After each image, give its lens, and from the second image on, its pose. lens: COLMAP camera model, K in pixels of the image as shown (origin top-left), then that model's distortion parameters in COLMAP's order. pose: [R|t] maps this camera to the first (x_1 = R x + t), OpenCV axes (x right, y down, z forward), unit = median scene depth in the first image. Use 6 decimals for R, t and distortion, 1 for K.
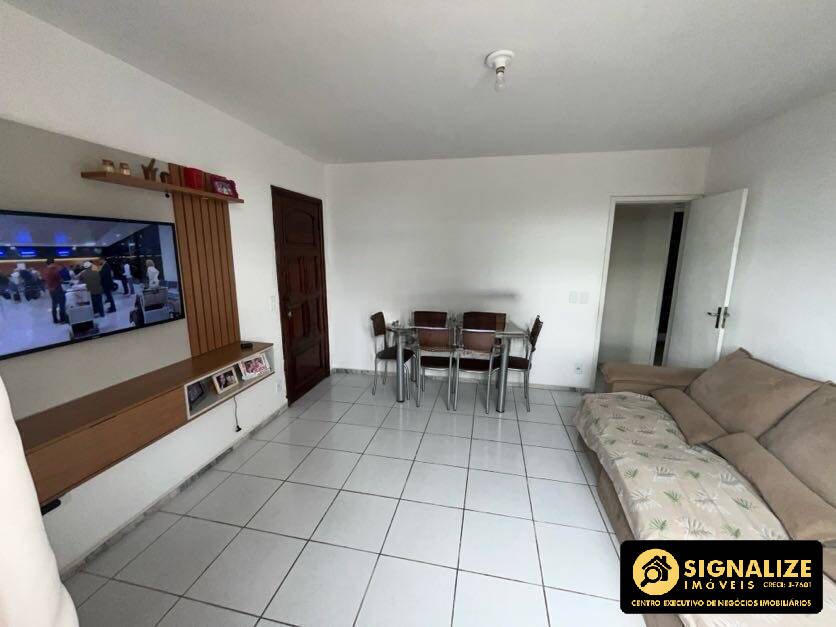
lens RADIAL K [[341.4, 0, 418.0], [0, 341.4, 313.5], [0, 0, 1]] dist [0.000843, 0.000048]
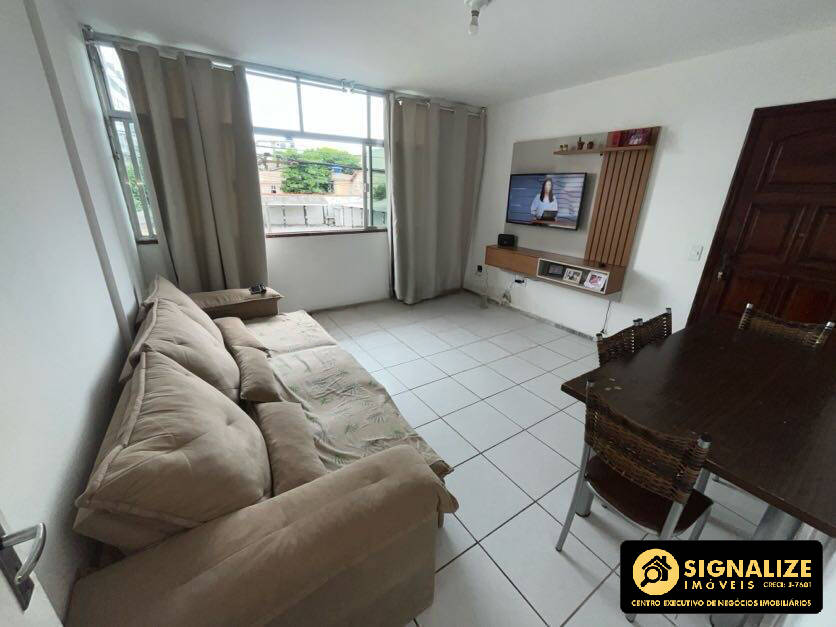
lens RADIAL K [[341.4, 0, 418.0], [0, 341.4, 313.5], [0, 0, 1]] dist [0.000843, 0.000048]
pose [[-0.698672, 0.226119, -0.678769, 1.047524], [-0.161415, 0.874459, 0.457457, -0.259151], [0.696995, 0.429176, -0.574461, 1.493554]]
